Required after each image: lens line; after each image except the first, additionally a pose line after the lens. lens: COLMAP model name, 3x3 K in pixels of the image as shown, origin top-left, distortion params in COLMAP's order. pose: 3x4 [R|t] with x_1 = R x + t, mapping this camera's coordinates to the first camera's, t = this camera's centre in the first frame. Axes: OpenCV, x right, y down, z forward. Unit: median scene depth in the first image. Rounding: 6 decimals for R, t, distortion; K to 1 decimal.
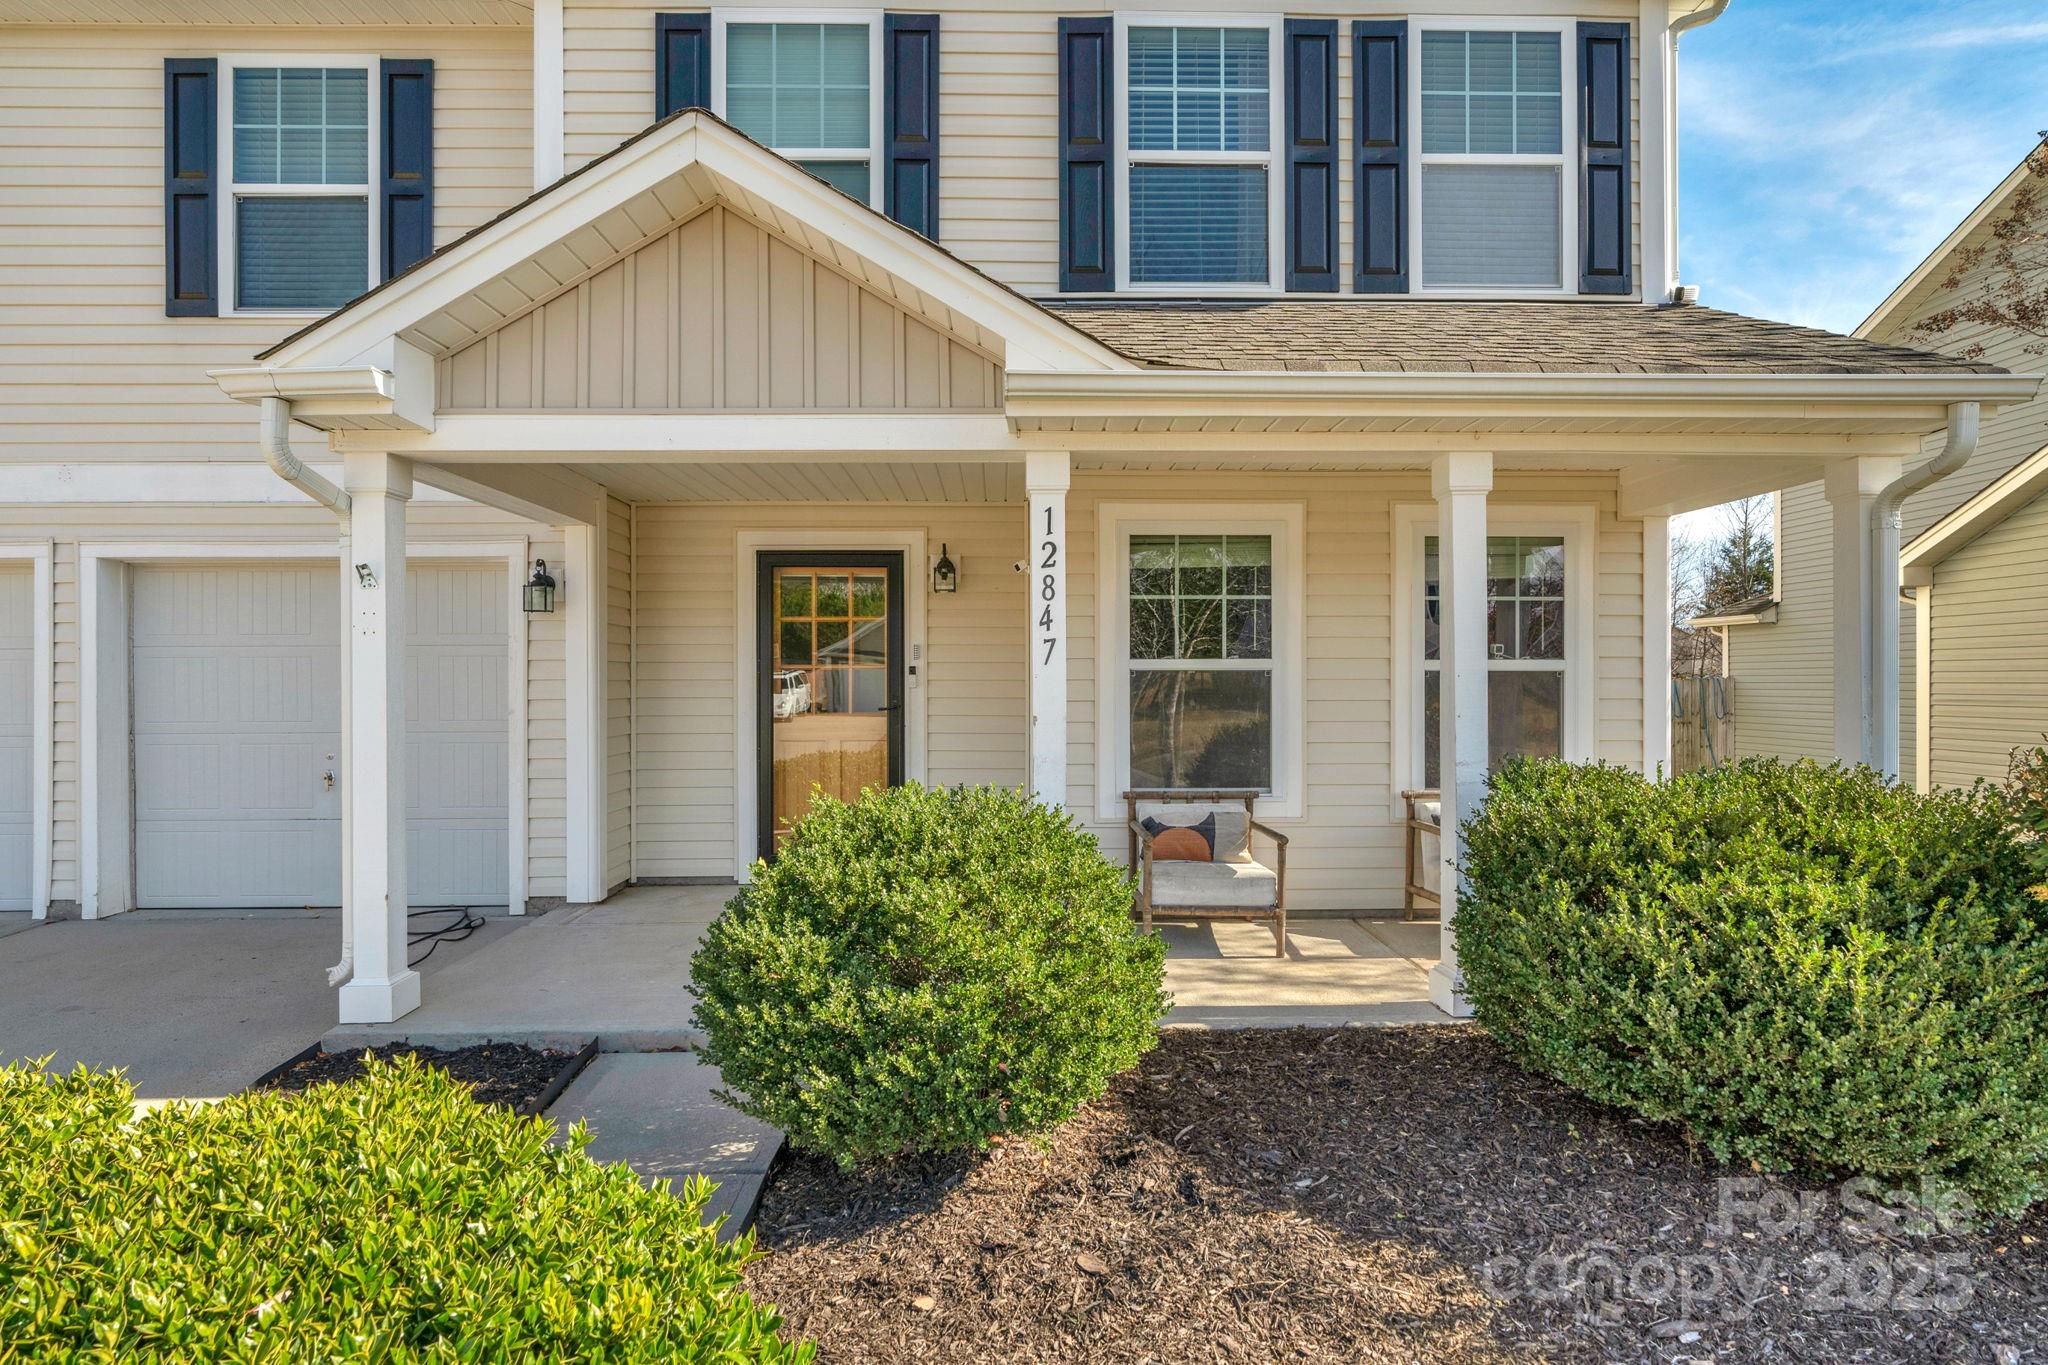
lens RADIAL K [[1054.6, 0, 1024.0], [0, 1054.6, 682.5], [0, 0, 1]] dist [-0.000534, 0.000208]
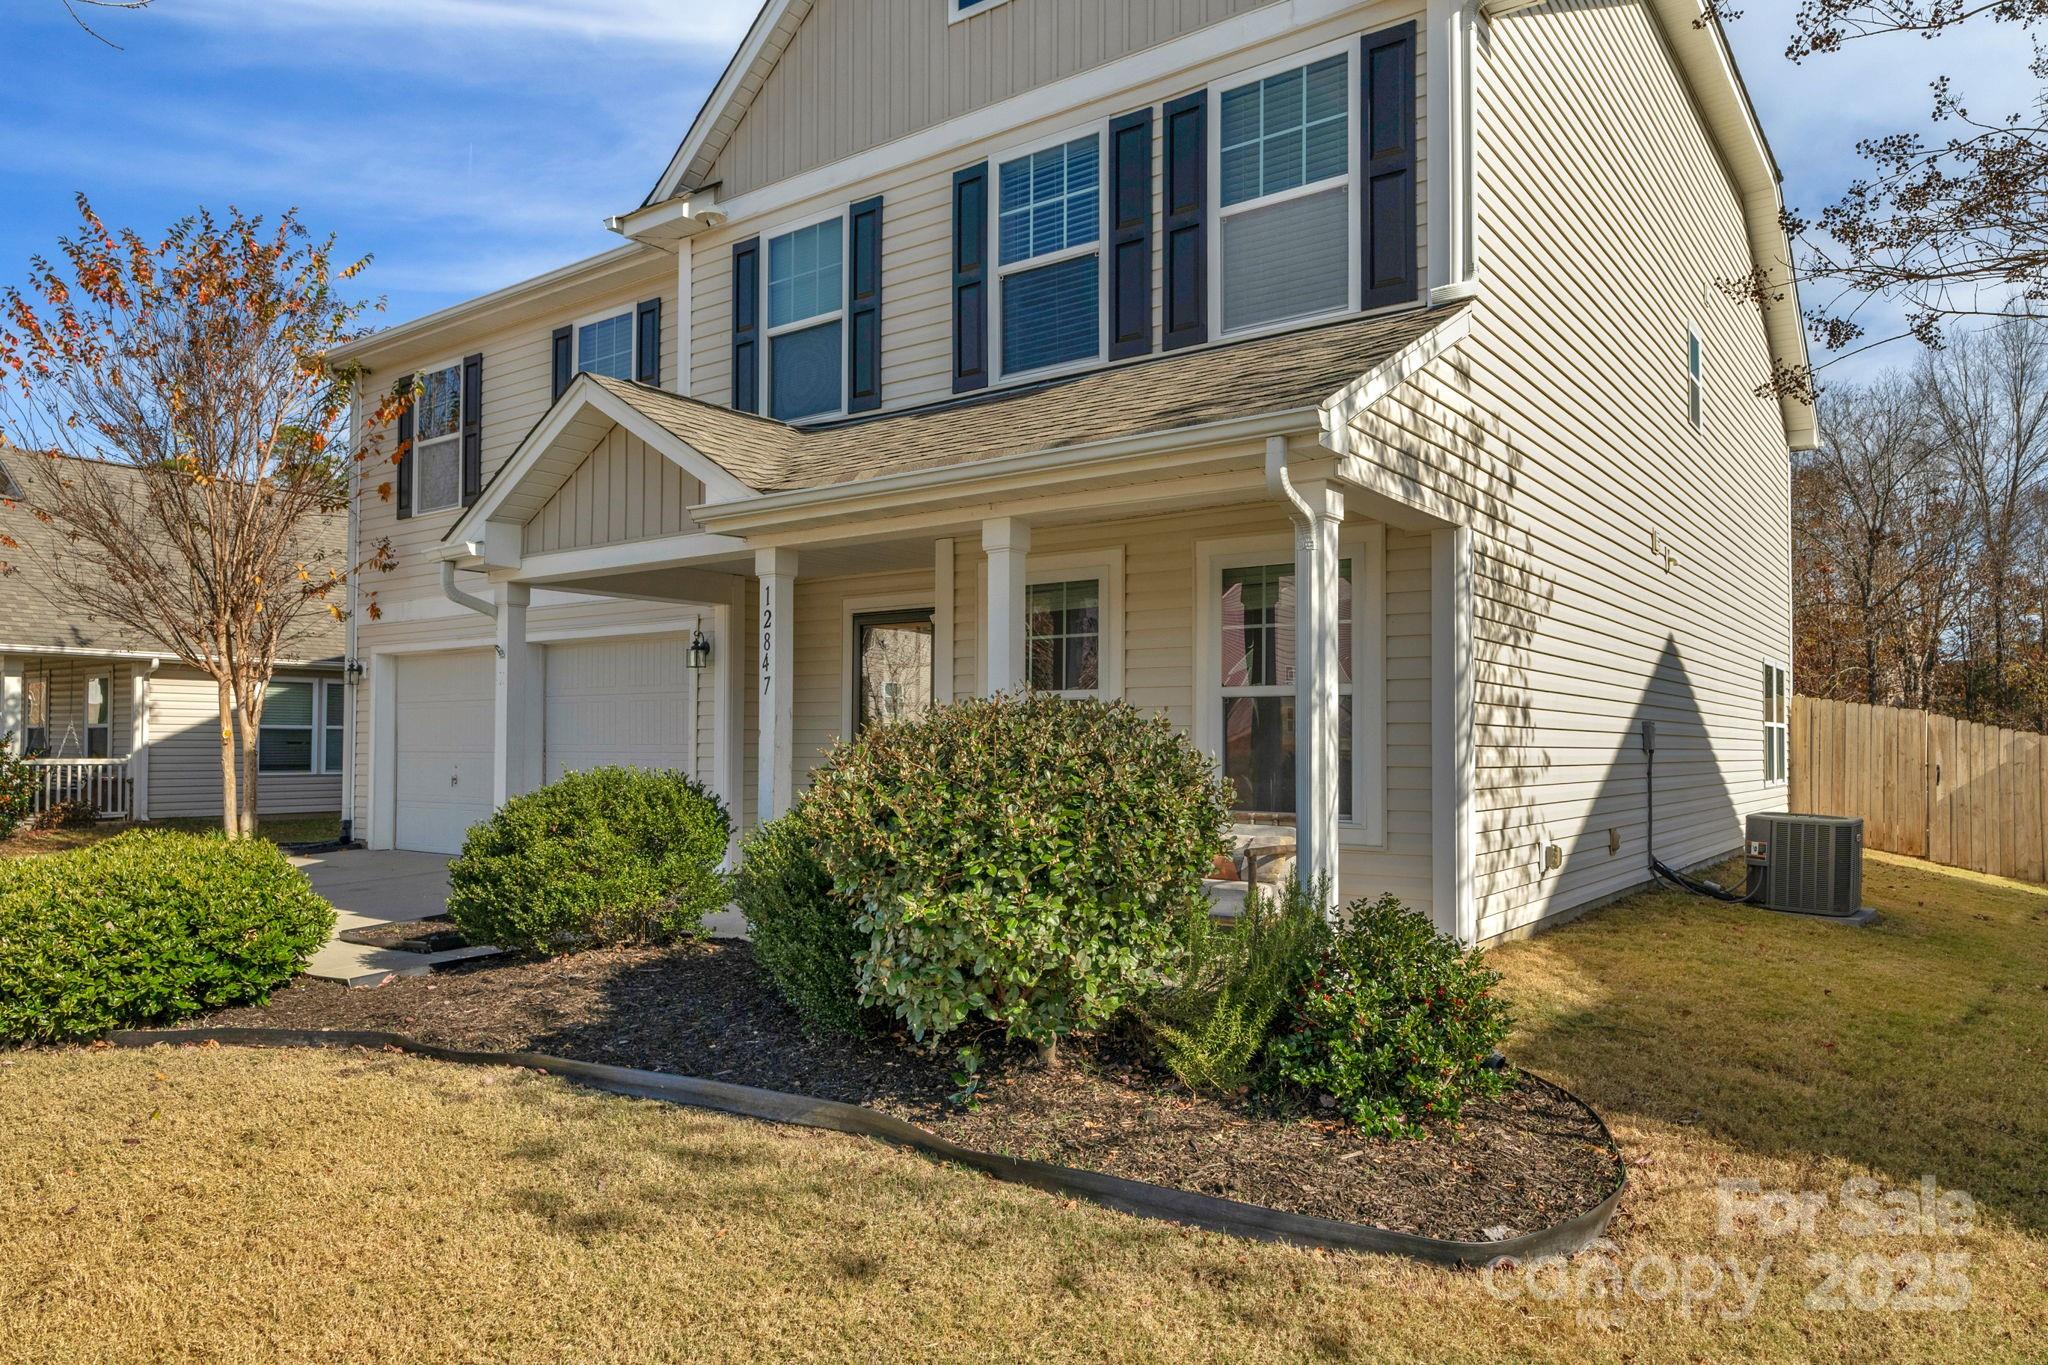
lens RADIAL K [[1265.3, 0, 1017.3], [0, 1265.3, 716.6], [0, 0, 1]] dist [-0.004366, -0.000887]
pose [[0.800925, -0.008082, -0.598710, 0.970533], [-0.001812, 0.999872, -0.015921, 0.028908], [0.598762, 0.013837, 0.800808, -0.130991]]
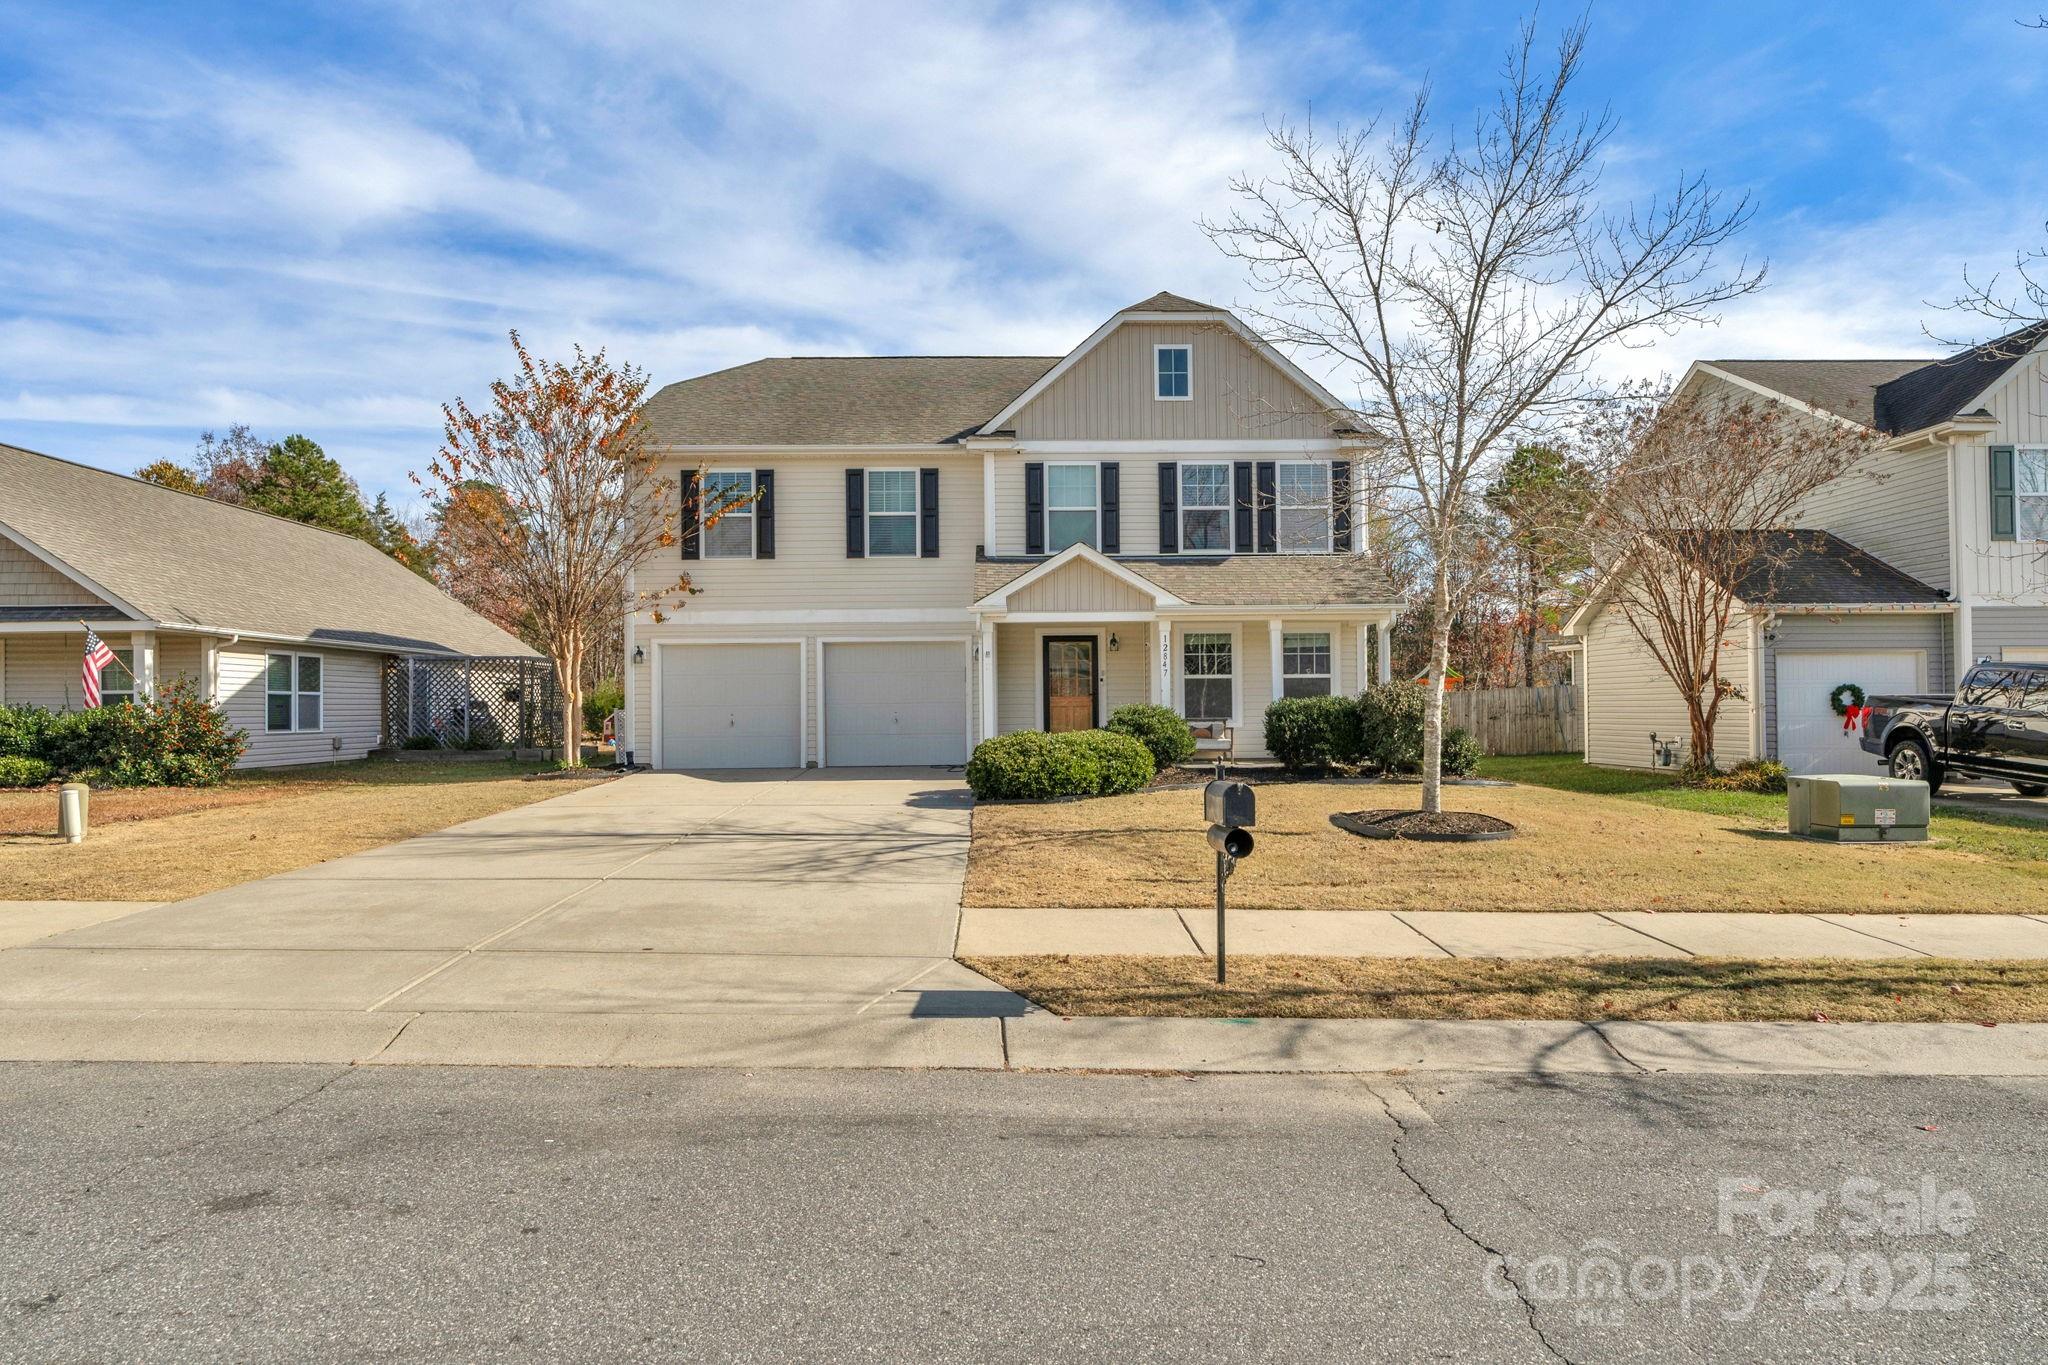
lens RADIAL K [[1054.6, 0, 1024.0], [0, 1054.6, 682.5], [0, 0, 1]] dist [-0.000534, 0.000208]
pose [[0.999452, -0.006971, -0.032346, -0.258720], [0.006396, 0.999820, -0.017837, 0.050200], [0.032464, 0.017620, 0.999318, -2.013680]]
